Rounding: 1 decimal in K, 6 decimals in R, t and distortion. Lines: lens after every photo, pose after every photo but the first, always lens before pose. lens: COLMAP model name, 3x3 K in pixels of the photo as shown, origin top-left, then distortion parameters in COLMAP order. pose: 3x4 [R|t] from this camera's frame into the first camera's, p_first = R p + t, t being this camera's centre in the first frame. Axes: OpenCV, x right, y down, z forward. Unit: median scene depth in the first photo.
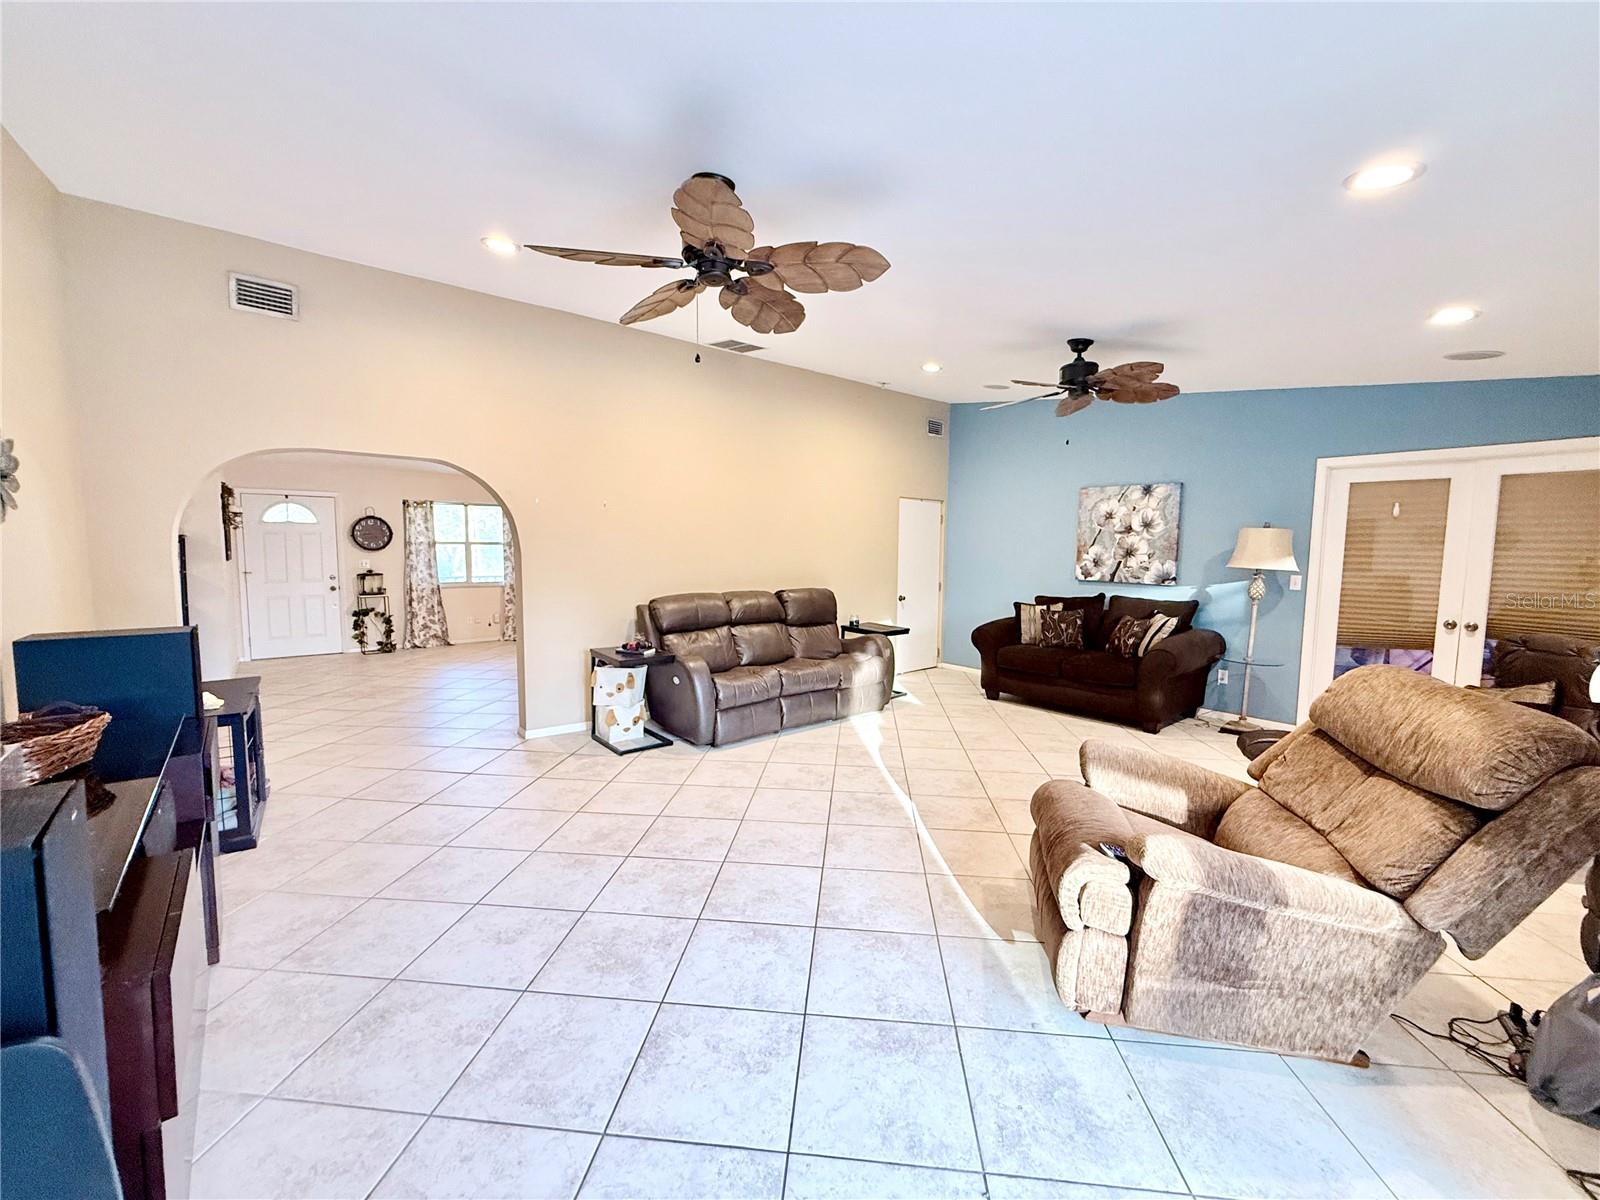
lens RADIAL K [[632.2, 0, 796.7], [0, 632.2, 604.8], [0, 0, 1]] dist [-0.000336, -0.000006]
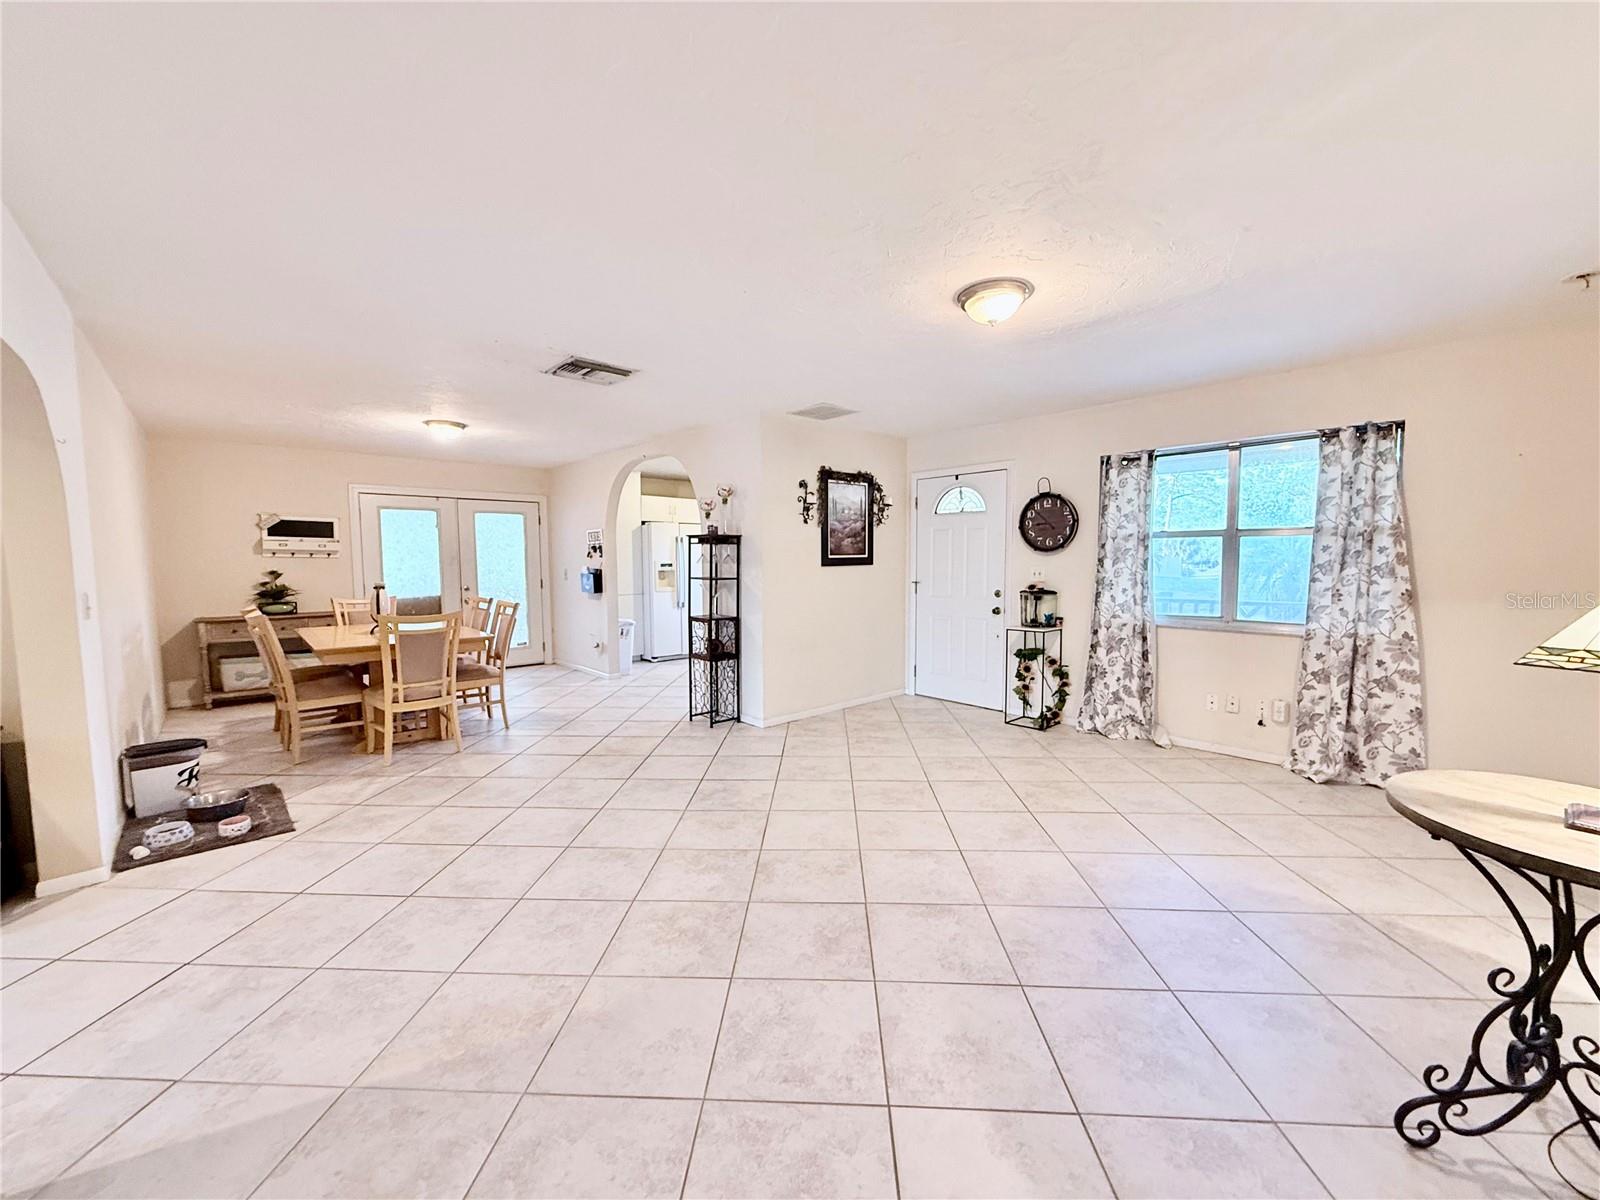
lens RADIAL K [[632.2, 0, 796.7], [0, 632.2, 604.8], [0, 0, 1]] dist [-0.000336, -0.000006]
pose [[0.054942, 0.069869, -0.996042, -0.092568], [-0.077740, 0.994820, 0.065495, -0.055787], [0.995459, 0.073834, 0.060089, 0.718964]]
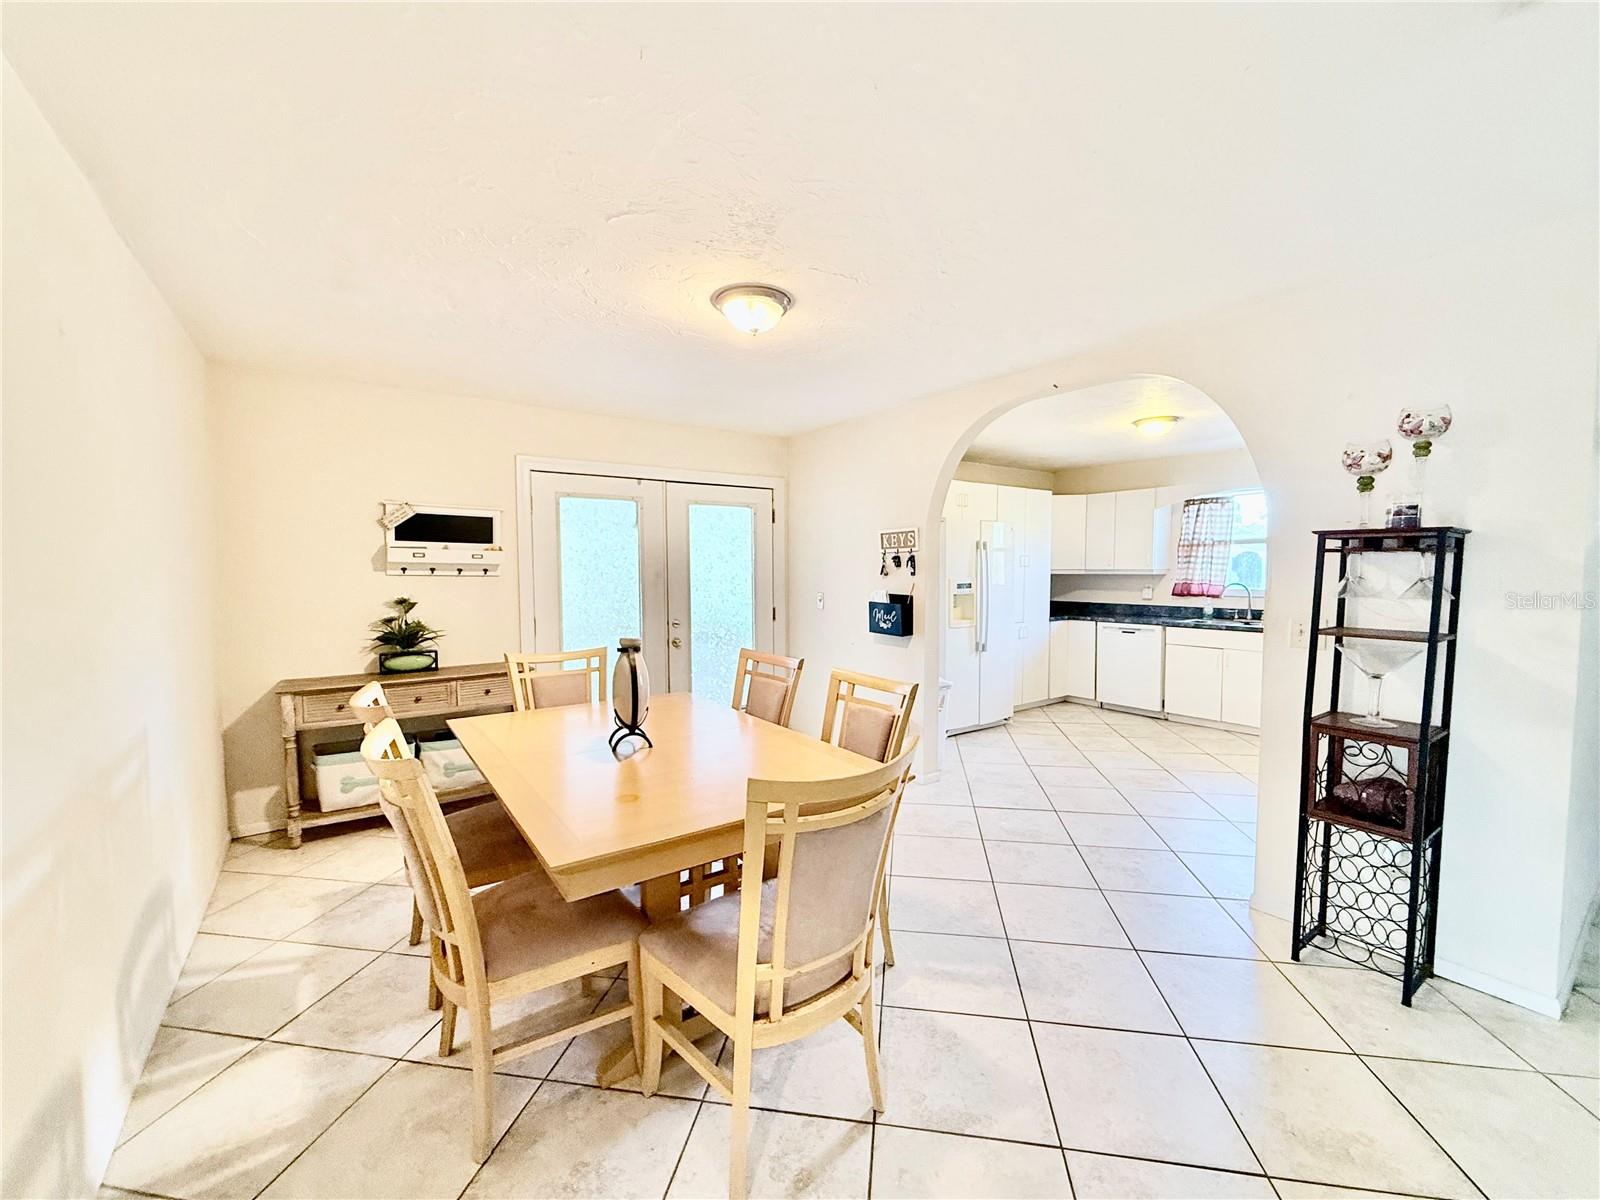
lens RADIAL K [[653.8, 0, 801.5], [0, 653.8, 603.0], [0, 0, 1]] dist [-0.000498, 0.000145]
pose [[-0.063828, 0.051278, -0.996643, -0.413954], [-0.078631, 0.995316, 0.056245, -0.044291], [0.994858, 0.081957, -0.059497, 0.466635]]
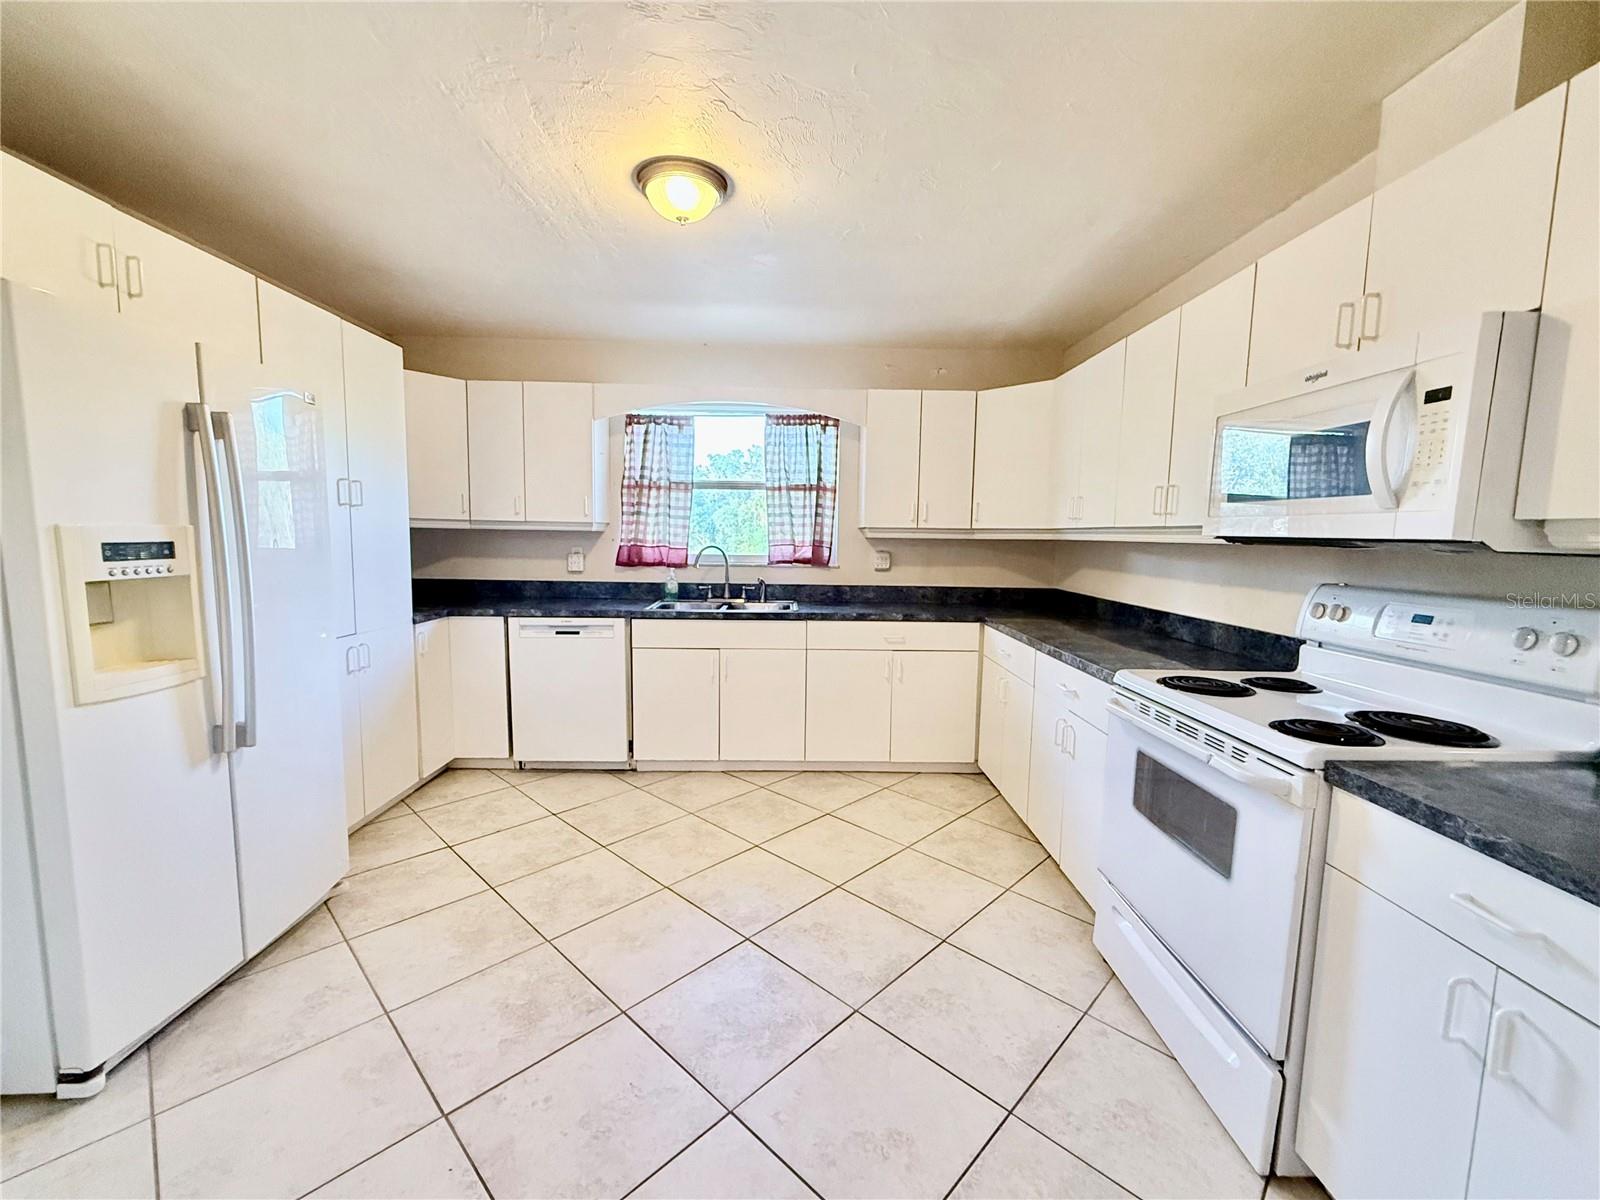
lens RADIAL K [[653.8, 0, 801.5], [0, 653.8, 603.0], [0, 0, 1]] dist [-0.000498, 0.000145]
pose [[0.788112, 0.071541, -0.611360, -0.780752], [-0.065058, 0.997341, 0.032841, -0.041247], [0.612084, 0.013892, 0.790671, 0.549896]]
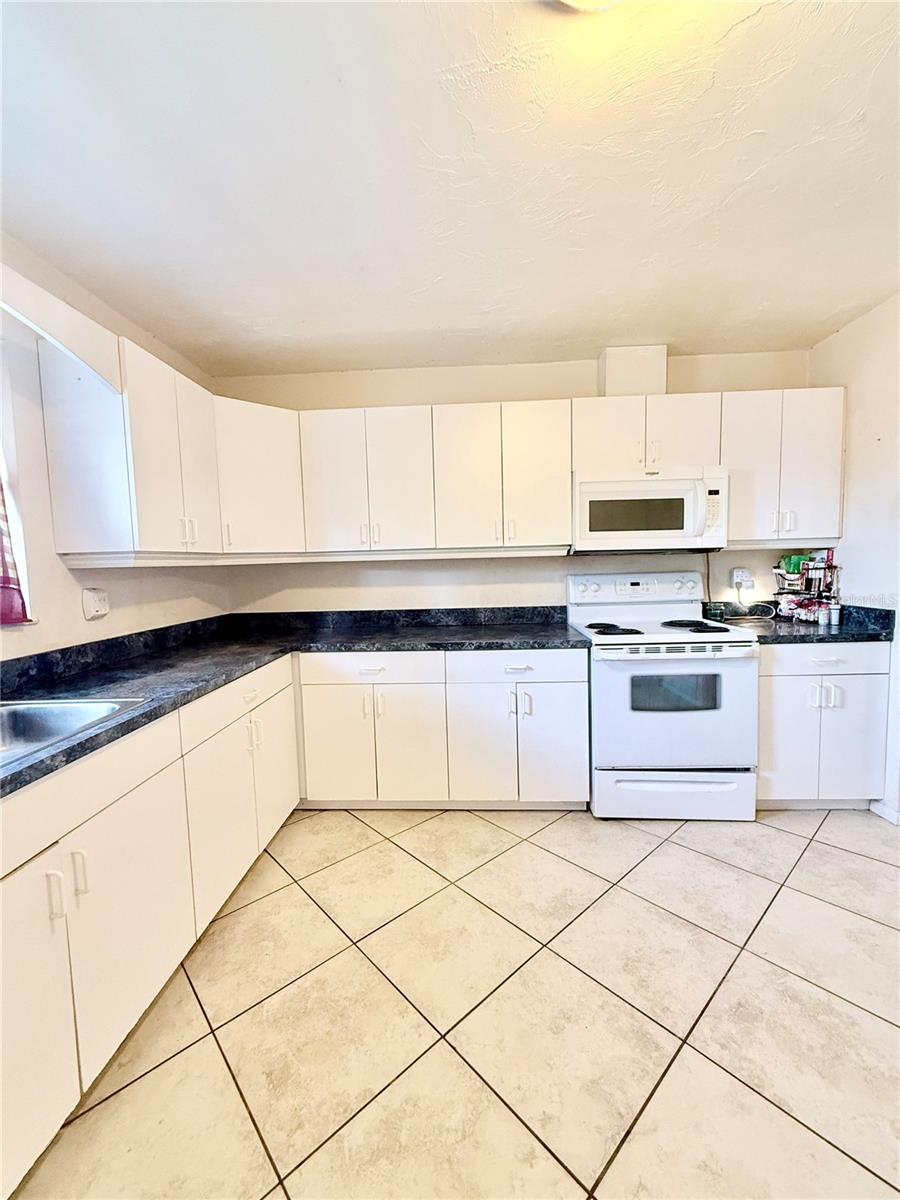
lens RADIAL K [[490.3, 0, 448.8], [0, 490.3, 601.3], [0, 0, 1]] dist [-0.000498, 0.000145]
pose [[0.669266, -0.082694, 0.738407, -1.082716], [0.095352, 0.995129, 0.025021, -0.050704], [-0.736880, 0.053663, 0.673891, 0.676858]]
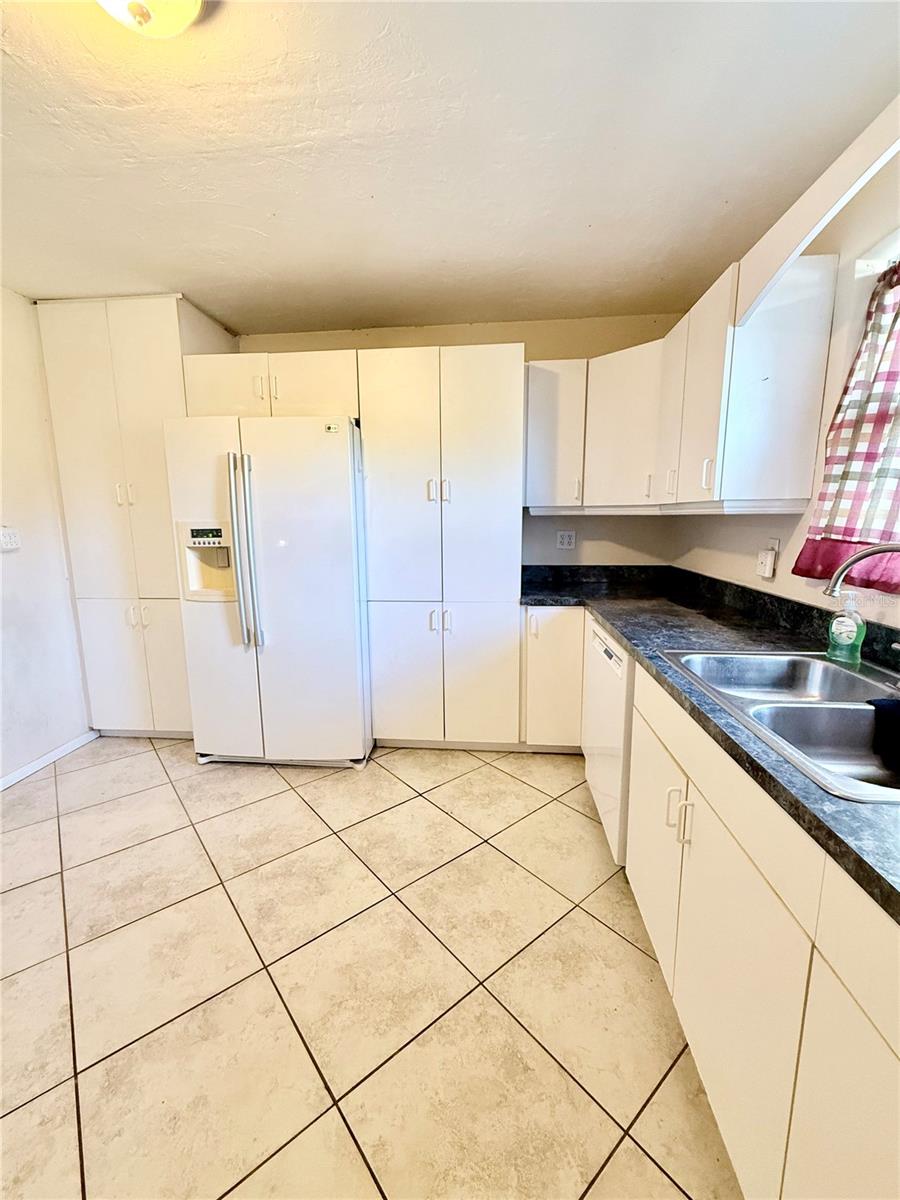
lens RADIAL K [[490.3, 0, 448.8], [0, 490.3, 601.3], [0, 0, 1]] dist [-0.000498, 0.000145]
pose [[-0.701734, 0.120921, -0.702102, -0.929619], [-0.055476, 0.973224, 0.223062, -0.069480], [0.710276, 0.195480, -0.676236, 0.869723]]
